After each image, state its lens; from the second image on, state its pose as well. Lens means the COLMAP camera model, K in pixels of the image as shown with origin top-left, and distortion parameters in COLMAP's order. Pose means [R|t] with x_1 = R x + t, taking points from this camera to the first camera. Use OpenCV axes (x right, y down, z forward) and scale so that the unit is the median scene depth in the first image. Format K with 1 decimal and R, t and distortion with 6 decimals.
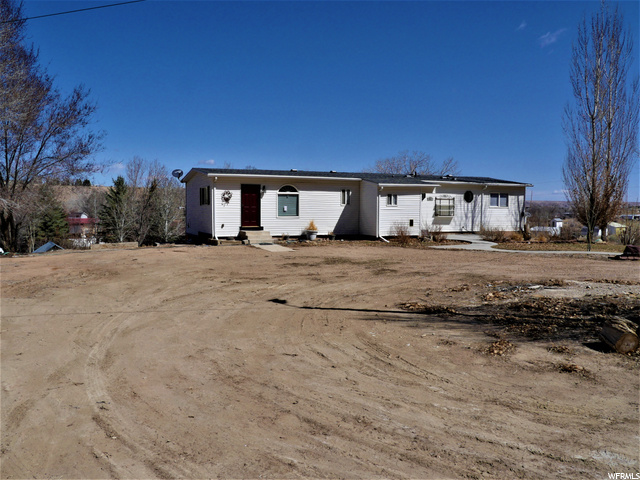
lens RADIAL K [[539.4, 0, 320.0], [0, 539.4, 240.0], [0, 0, 1]] dist [-0.031884, 0.007789]
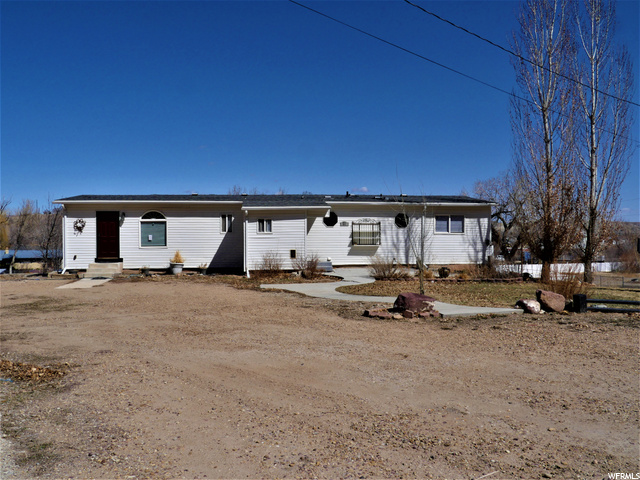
lens RADIAL K [[539.4, 0, 320.0], [0, 539.4, 240.0], [0, 0, 1]] dist [-0.031884, 0.007789]
pose [[0.957329, -0.006789, -0.288922, 0.451725], [-0.008023, 0.998714, -0.050053, -0.012582], [0.288890, 0.050235, 0.956043, 0.236993]]
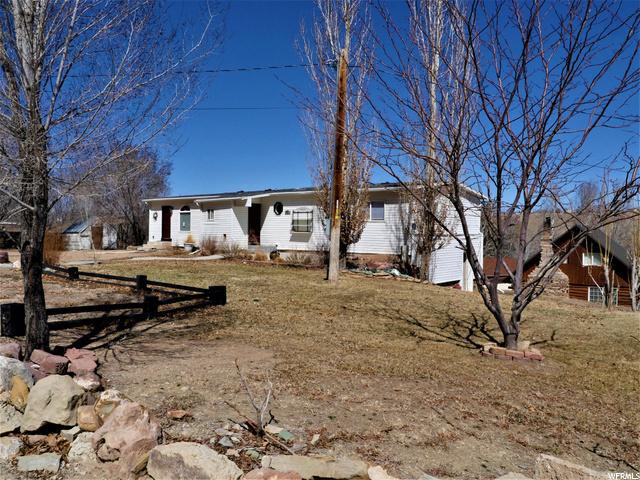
lens RADIAL K [[539.4, 0, 320.0], [0, 539.4, 240.0], [0, 0, 1]] dist [-0.031884, 0.007789]
pose [[0.445951, 0.009894, -0.895003, 1.152010], [-0.065364, 0.997629, -0.021540, -0.016783], [0.892668, 0.068106, 0.445540, 0.728001]]
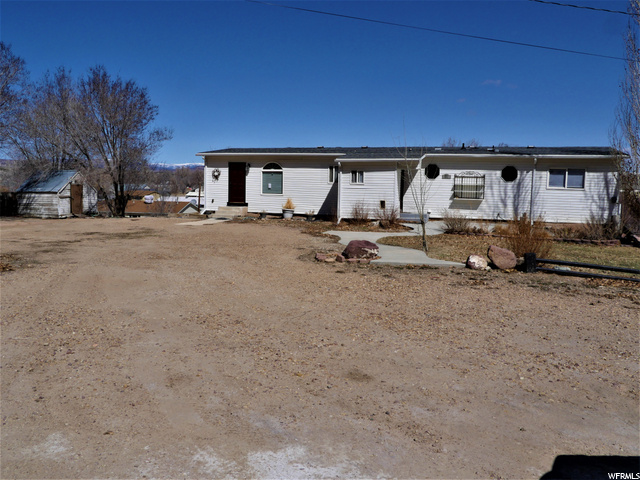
lens RADIAL K [[539.4, 0, 320.0], [0, 539.4, 240.0], [0, 0, 1]] dist [-0.031884, 0.007789]
pose [[0.748198, 0.074722, -0.659254, 0.669743], [-0.055198, 0.997204, 0.050382, -0.013517], [0.661175, -0.001306, 0.750231, 0.305087]]
